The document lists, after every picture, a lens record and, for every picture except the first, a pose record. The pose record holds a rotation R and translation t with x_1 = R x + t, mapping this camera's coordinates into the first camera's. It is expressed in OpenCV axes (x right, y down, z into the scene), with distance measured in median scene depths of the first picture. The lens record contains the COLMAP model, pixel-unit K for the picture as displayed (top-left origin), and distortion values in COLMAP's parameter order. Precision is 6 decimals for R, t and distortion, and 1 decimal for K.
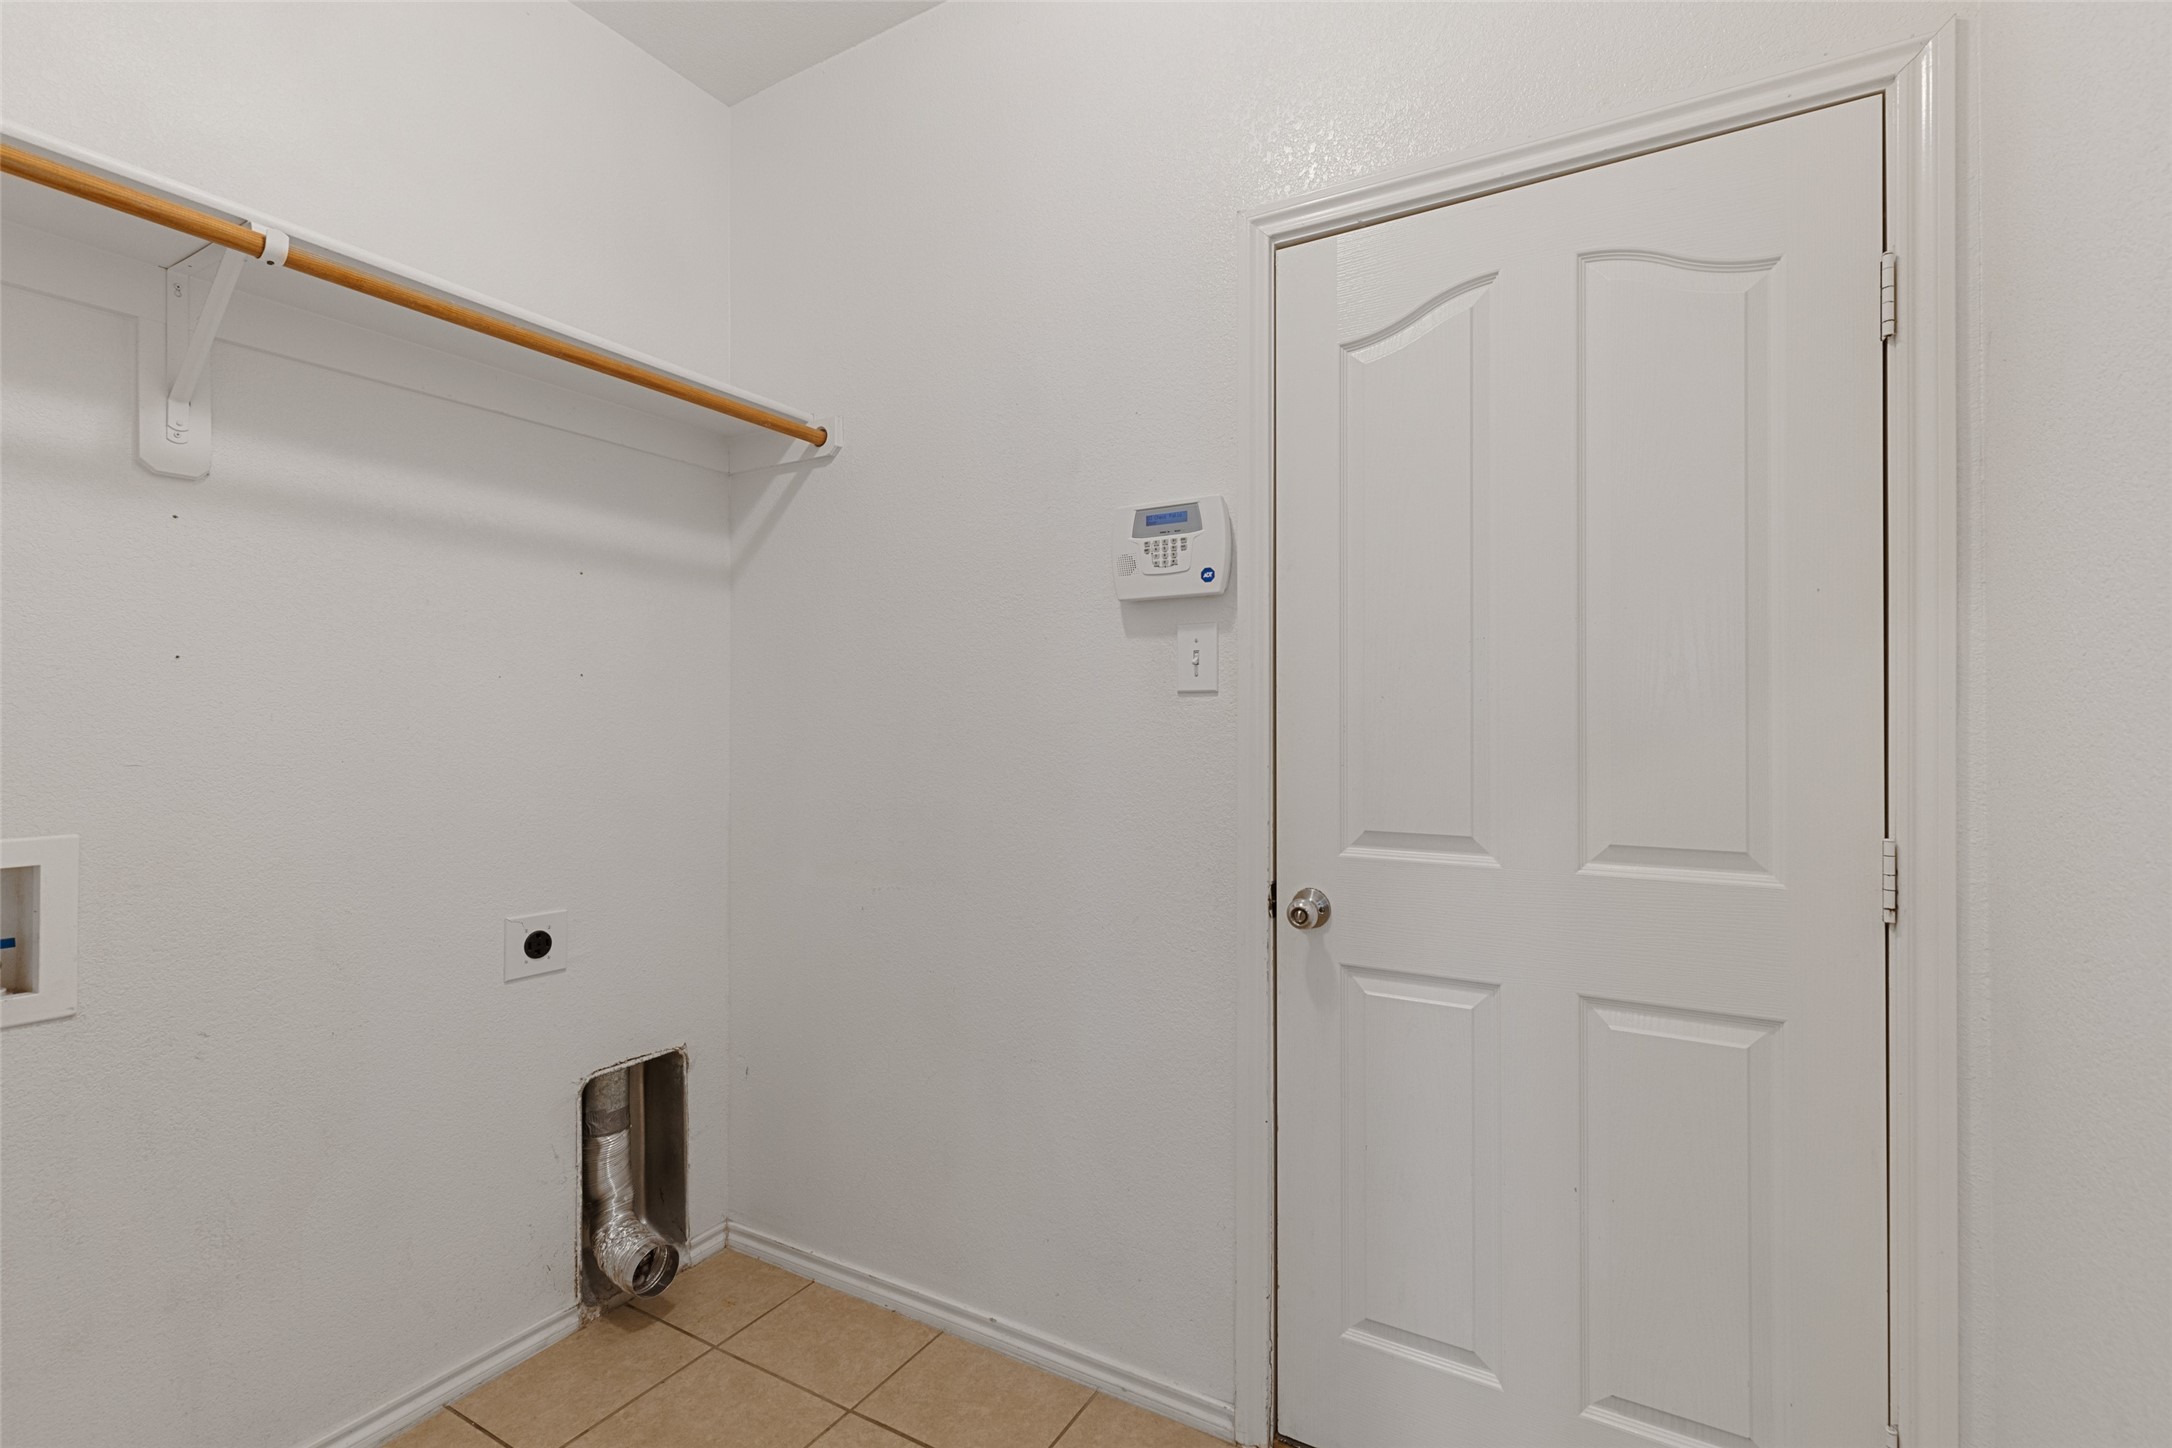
lens RADIAL K [[979.9, 0, 1091.4], [0, 979.9, 728.7], [0, 0, 1]] dist [0.006172, -0.002229]
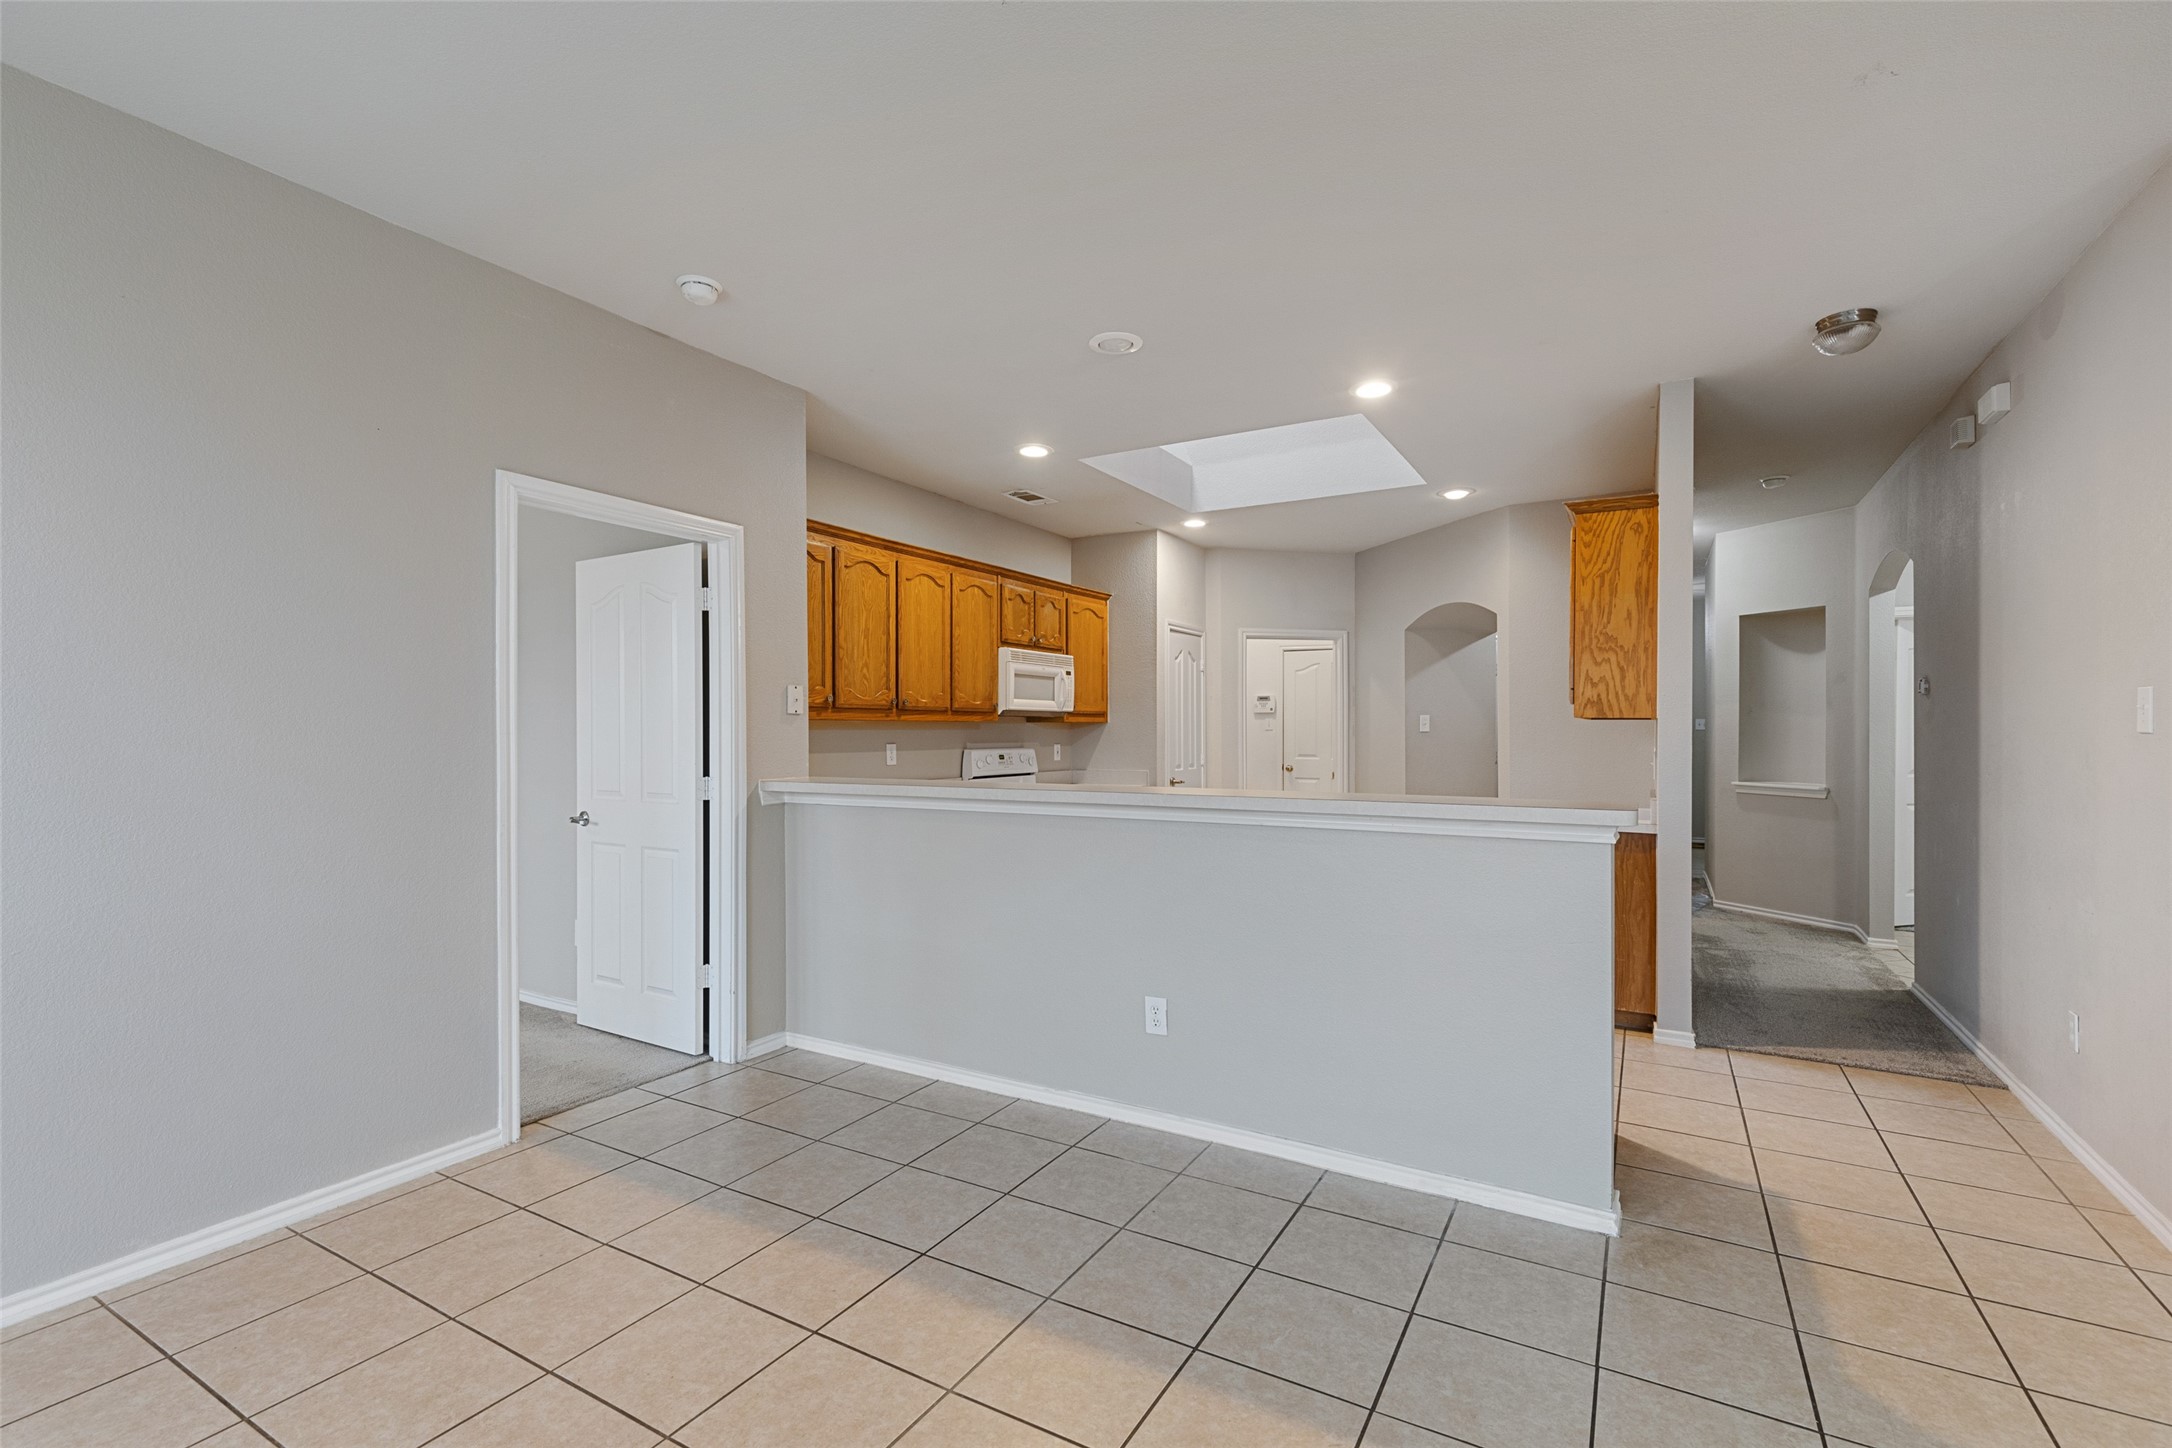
lens RADIAL K [[979.9, 0, 1090.4], [0, 979.9, 729.4], [0, 0, 1]] dist [0.006172, -0.002229]
pose [[0.999661, 0.000667, 0.026029, -1.044428], [-0.000712, 0.999998, 0.001720, -0.052052], [-0.026028, -0.001738, 0.999660, -4.499267]]
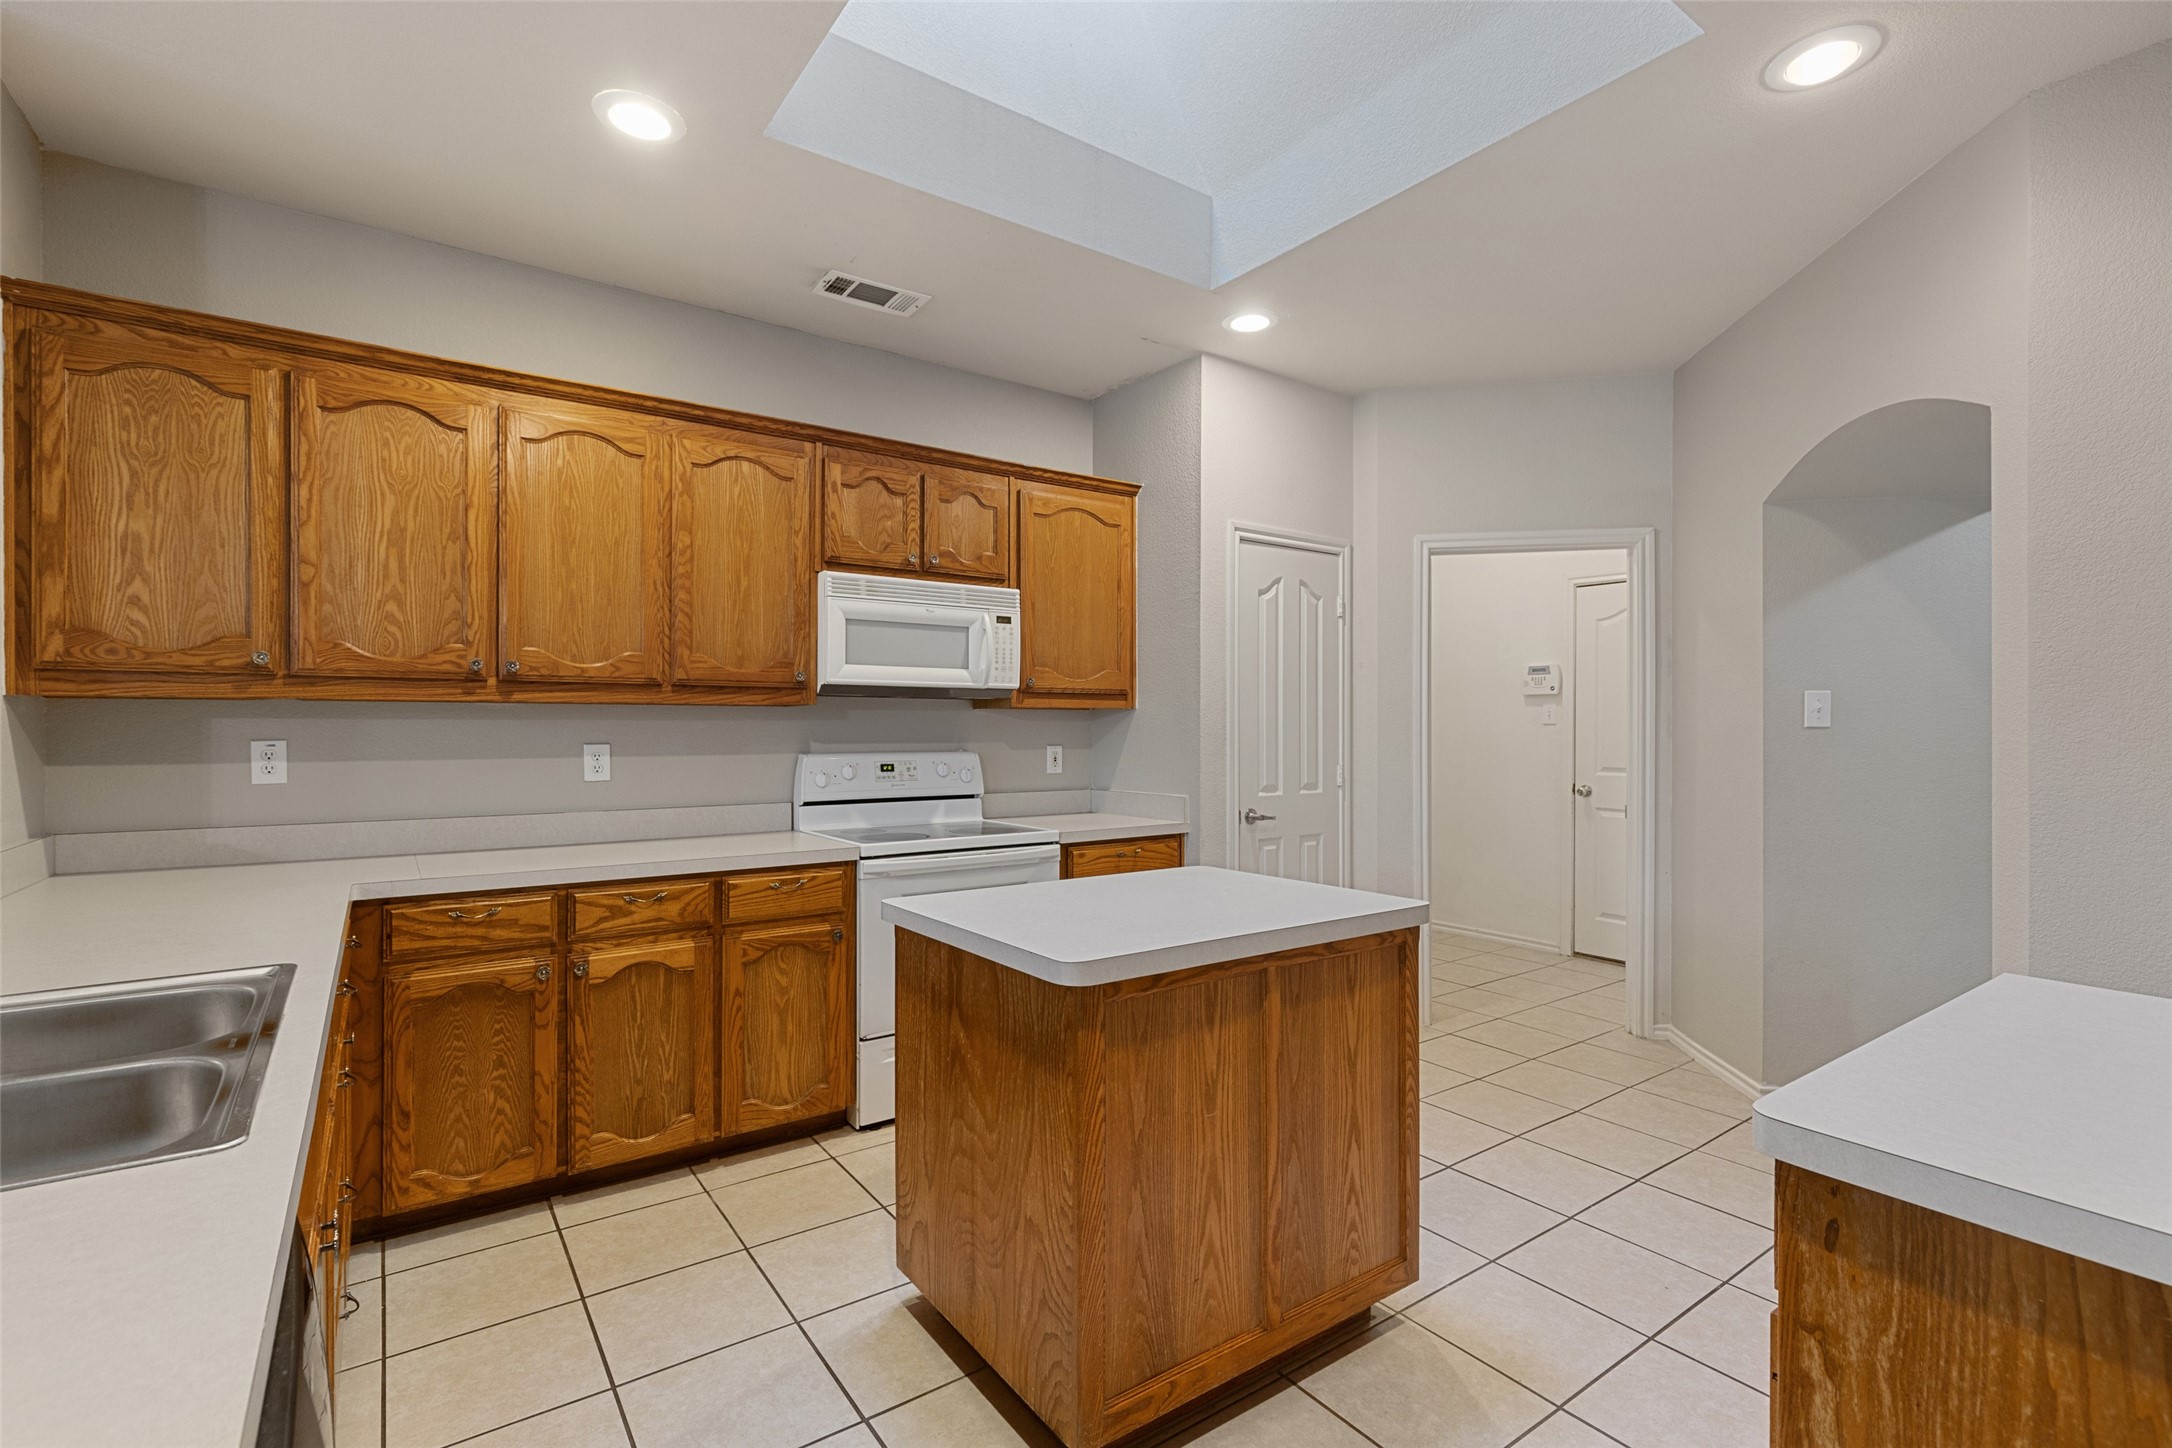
lens RADIAL K [[979.9, 0, 1087.4], [0, 979.9, 730.5], [0, 0, 1]] dist [0.006172, -0.002229]
pose [[0.918278, 0.006373, -0.395885, -0.008079], [-0.002689, 0.999948, 0.009860, -0.044910], [0.395927, -0.007990, 0.918247, -2.556649]]
